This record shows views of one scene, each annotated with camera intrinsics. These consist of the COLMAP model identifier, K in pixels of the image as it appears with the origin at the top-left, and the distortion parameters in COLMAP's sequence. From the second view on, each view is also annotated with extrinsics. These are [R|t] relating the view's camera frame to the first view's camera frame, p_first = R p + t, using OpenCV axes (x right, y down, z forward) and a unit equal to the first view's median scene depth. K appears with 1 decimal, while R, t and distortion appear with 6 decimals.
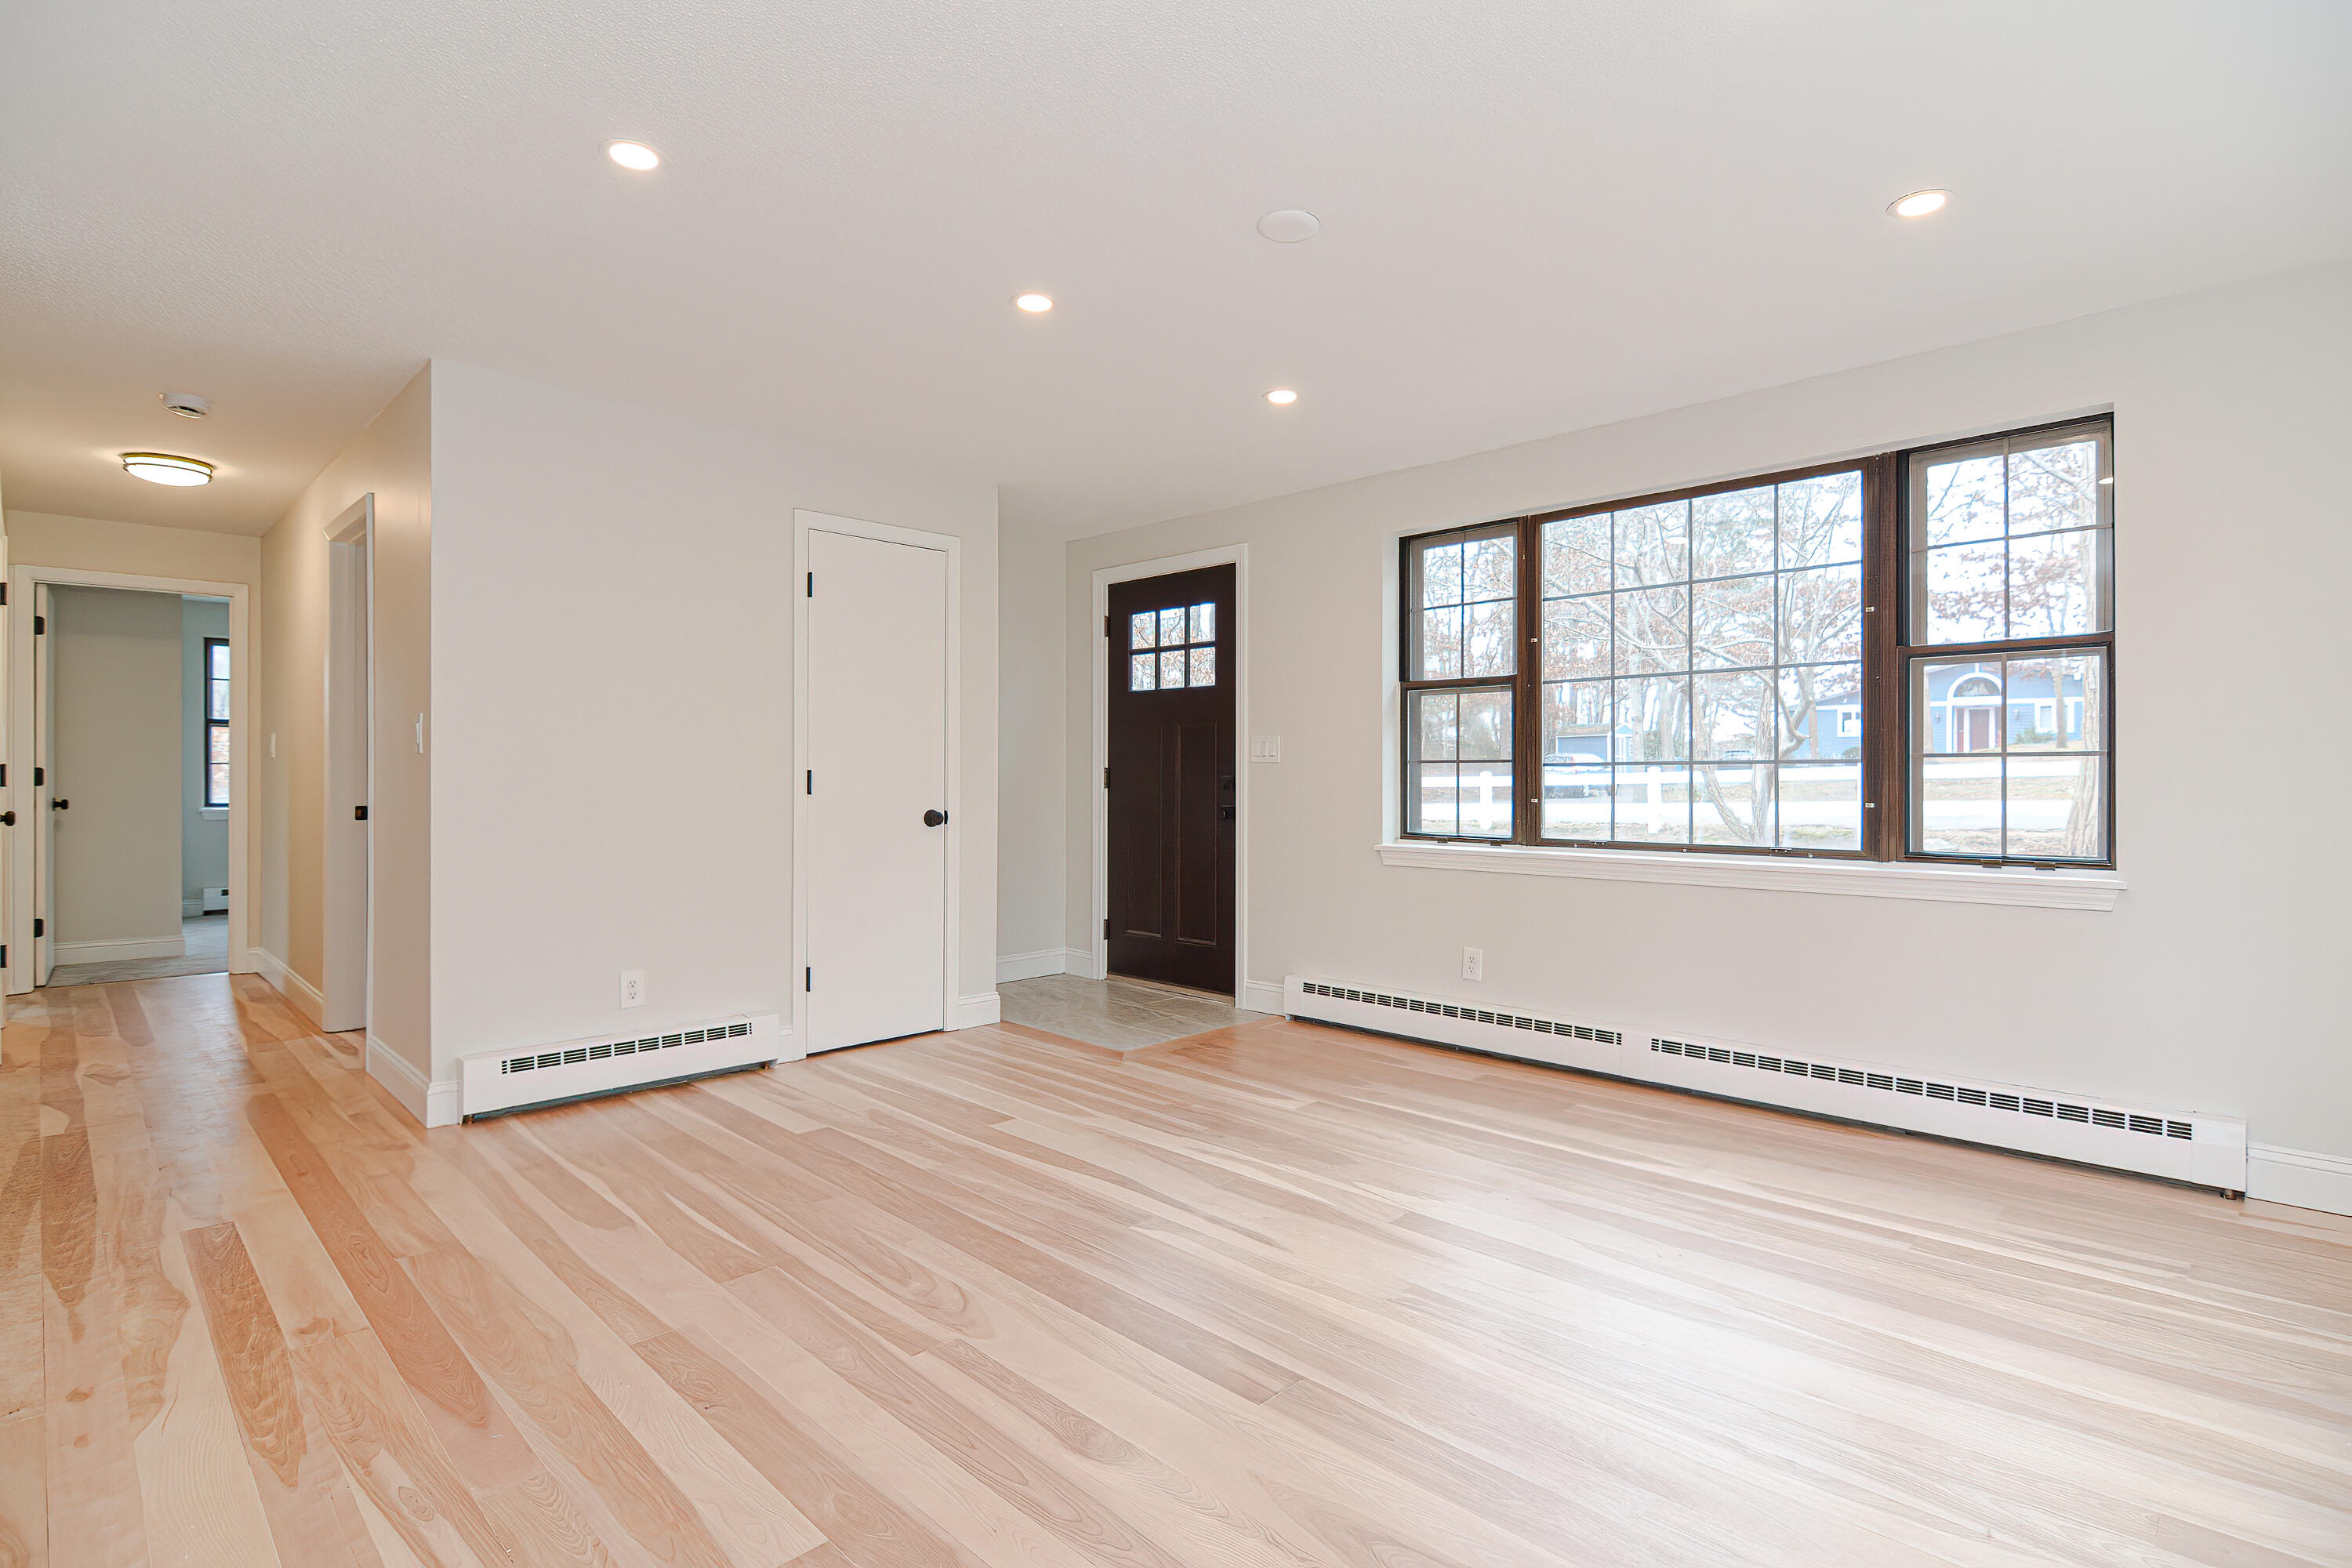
lens RADIAL K [[1141.2, 0, 1176.0], [0, 1141.2, 784.0], [0, 0, 1]] dist [-0.003040, -0.001100]
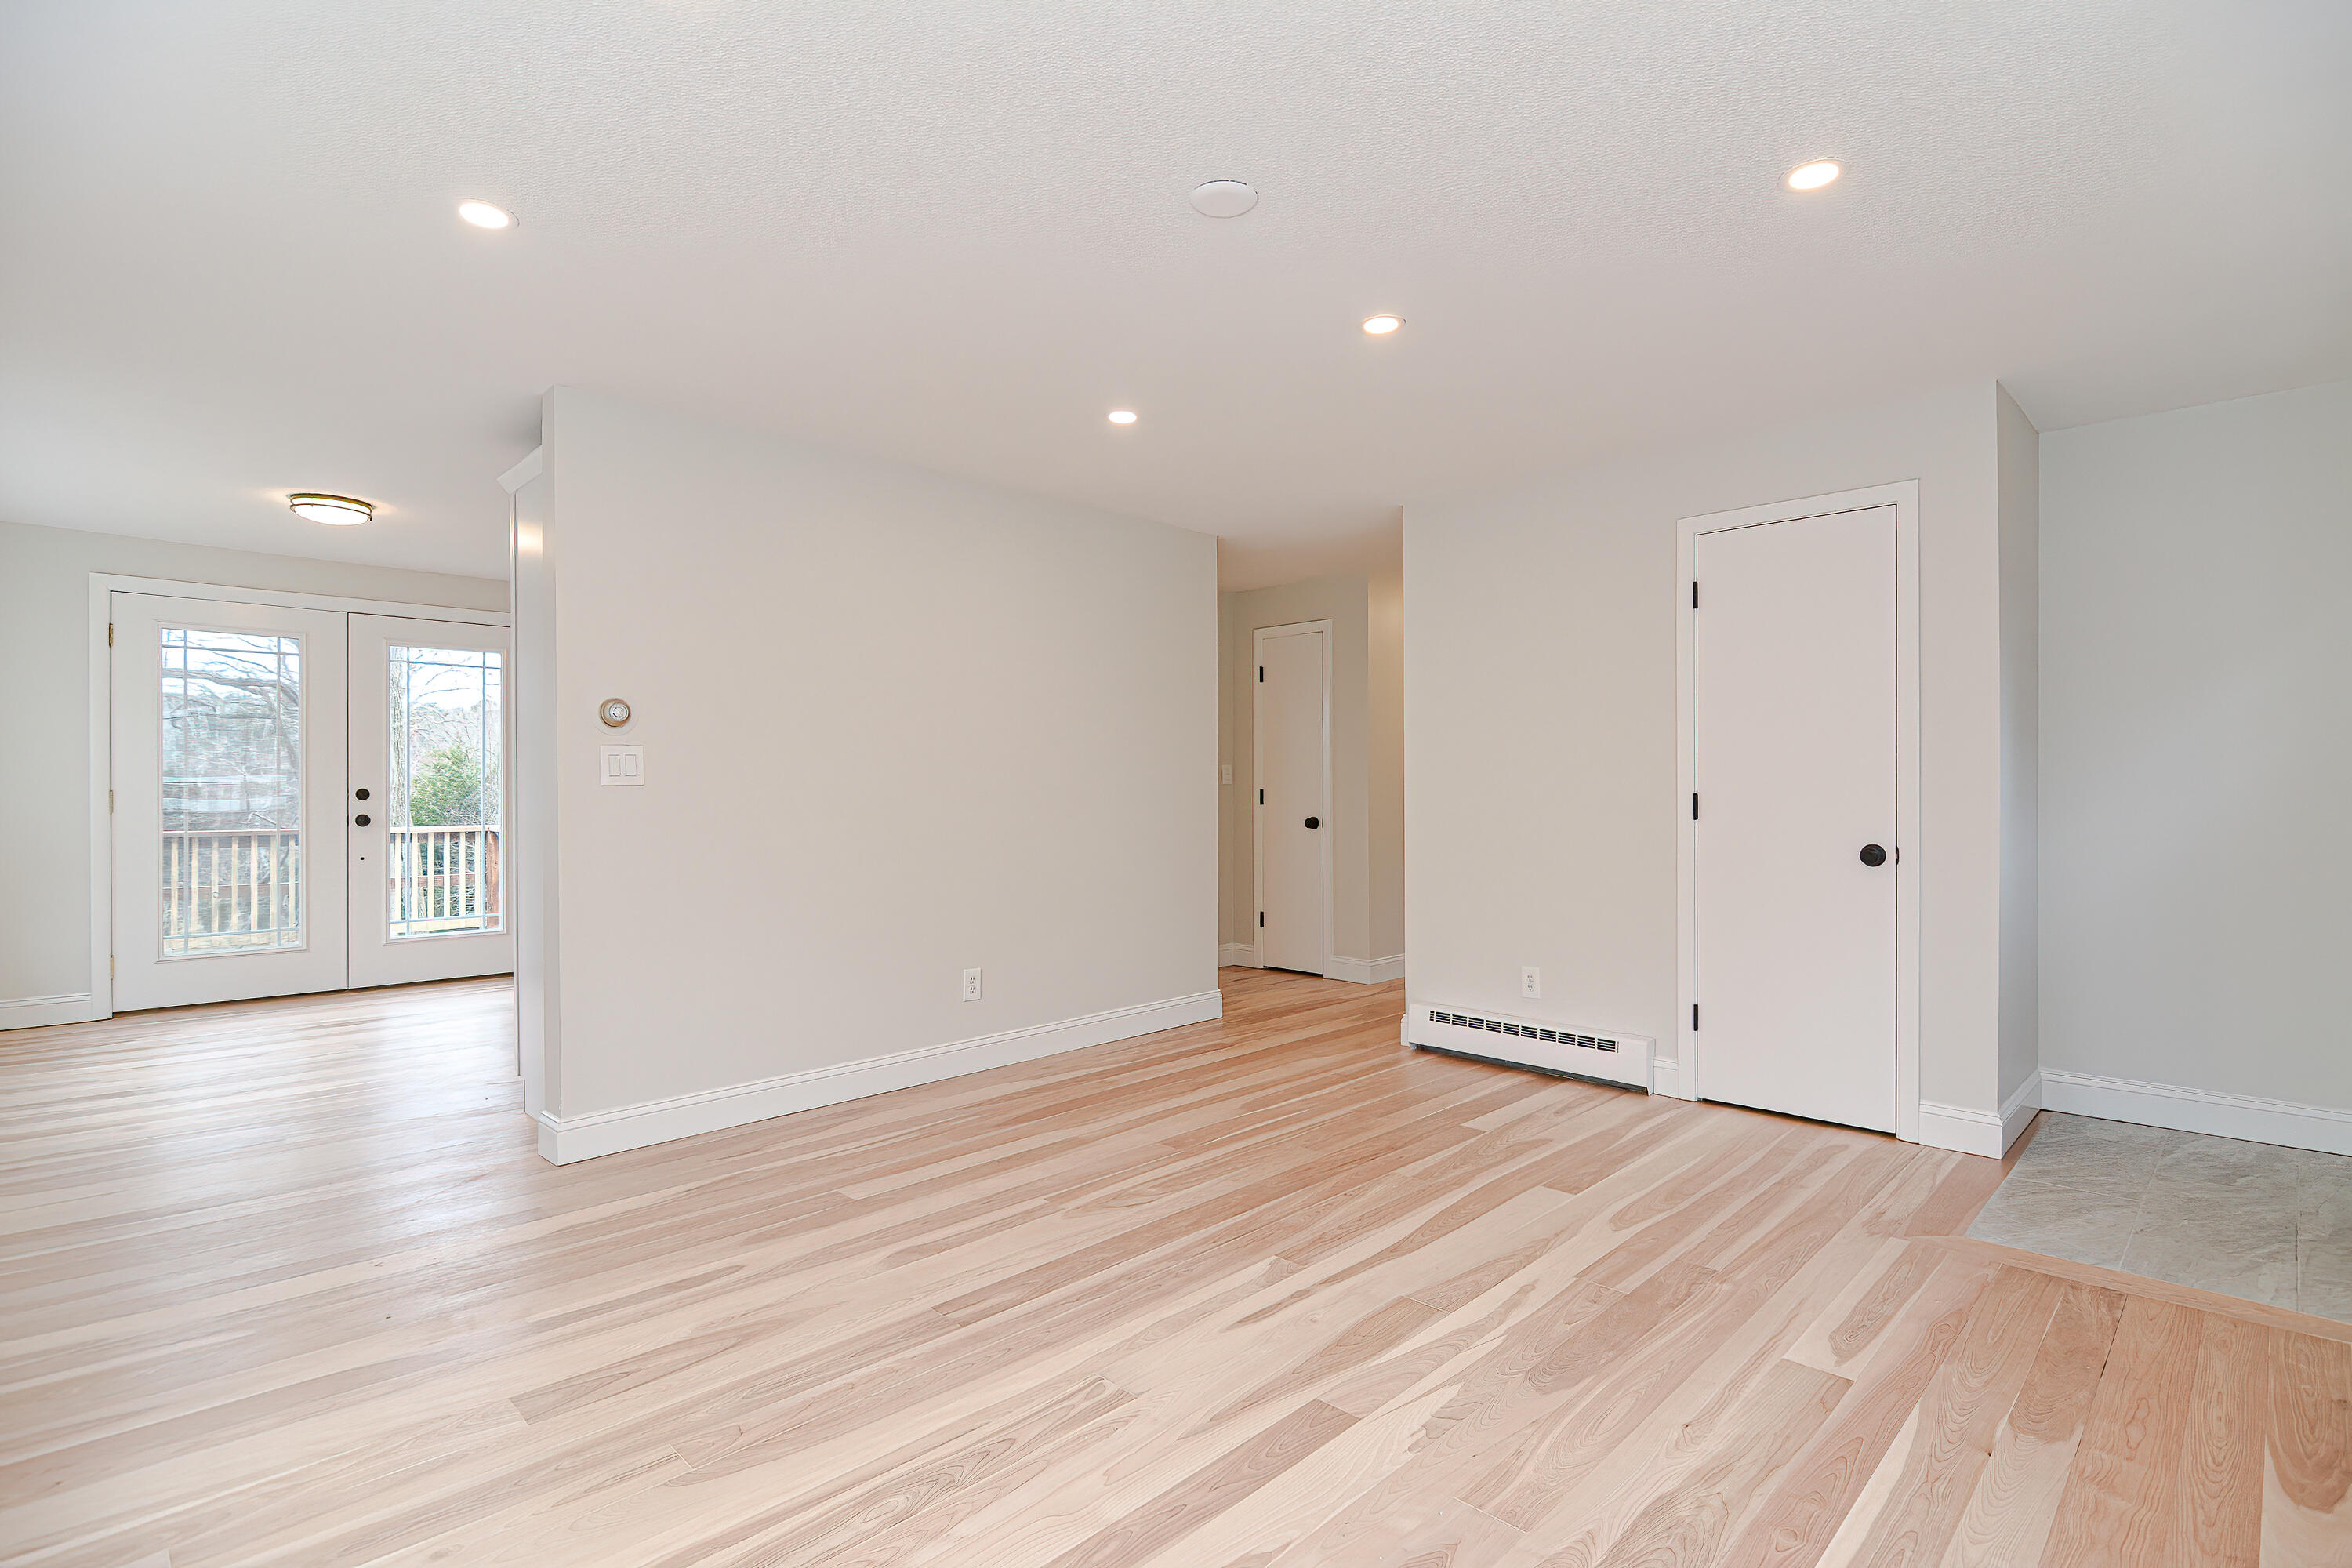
lens RADIAL K [[1112.3, 0, 1176.0], [0, 1112.3, 784.0], [0, 0, 1]] dist [-0.000001, -0.000226]
pose [[0.001938, -0.005659, -0.999982, 0.719317], [-0.007331, 0.999957, -0.005673, -0.013324], [0.999971, 0.007342, 0.001896, 0.700411]]
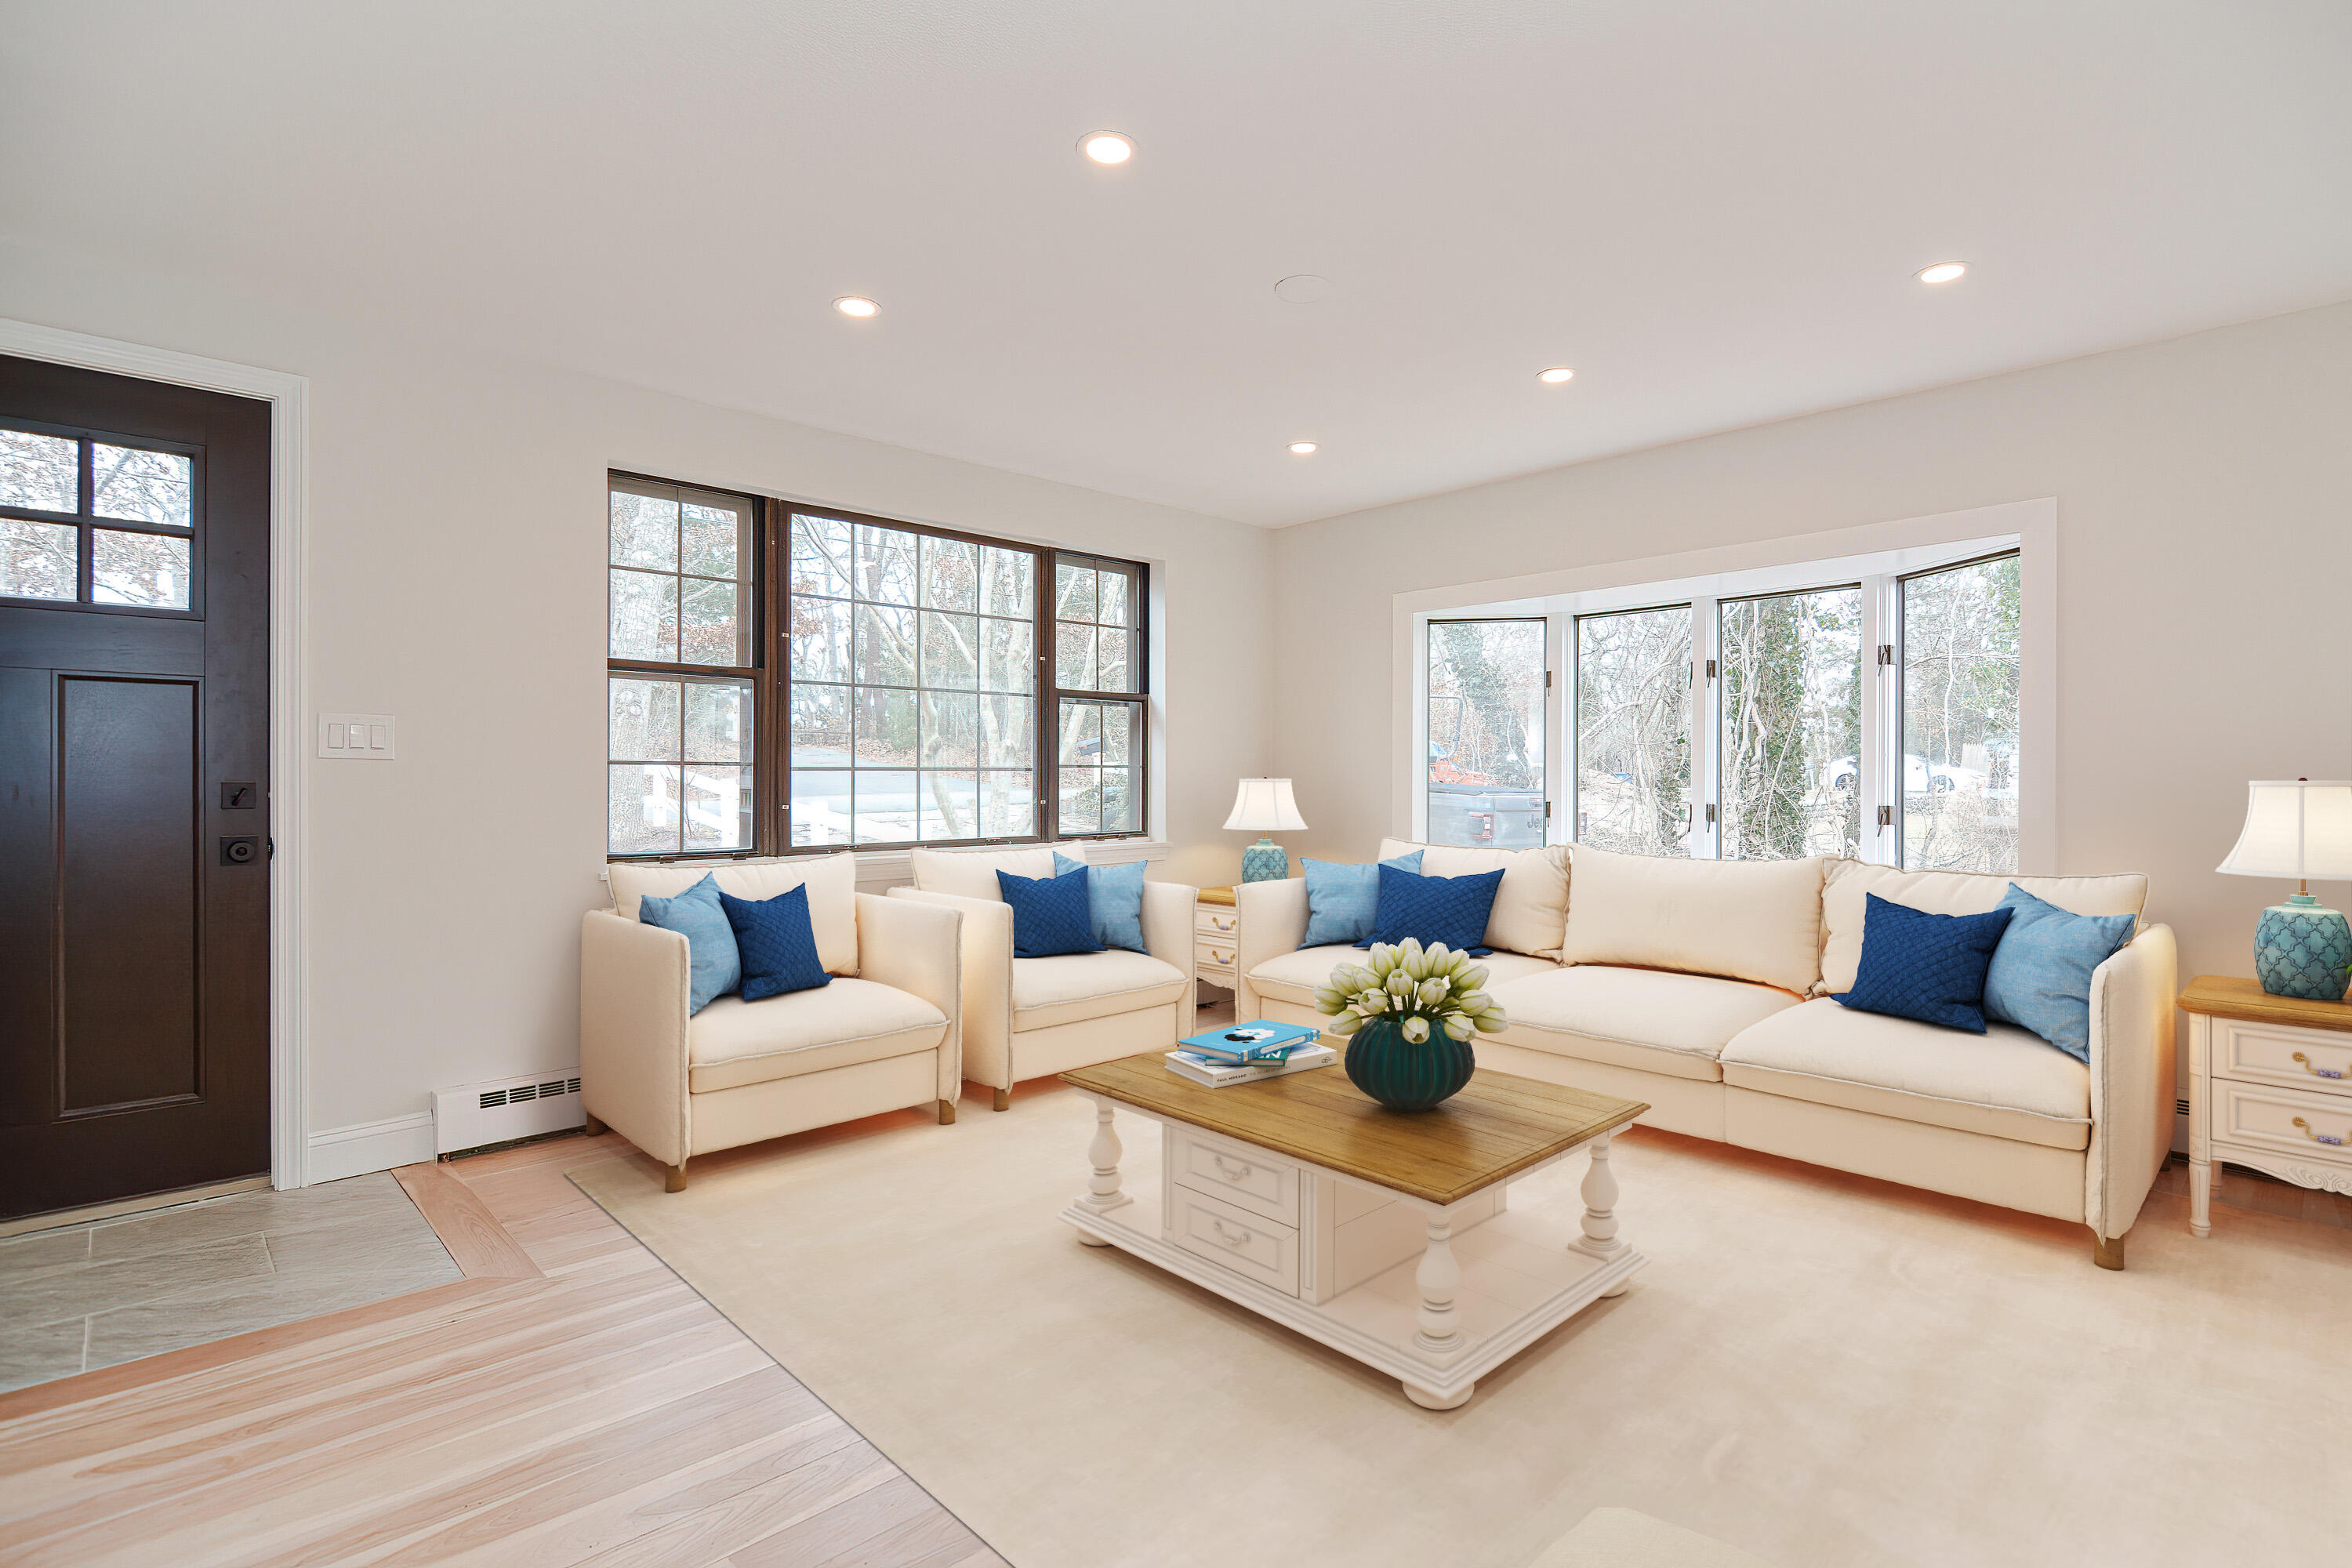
lens RADIAL K [[1141.2, 0, 1176.0], [0, 1141.2, 784.0], [0, 0, 1]] dist [-0.003040, -0.001100]
pose [[0.029655, -0.000535, 0.999560, -0.739626], [0.011579, 0.999933, 0.000192, -0.001202], [-0.999493, 0.011568, 0.029659, 0.797400]]
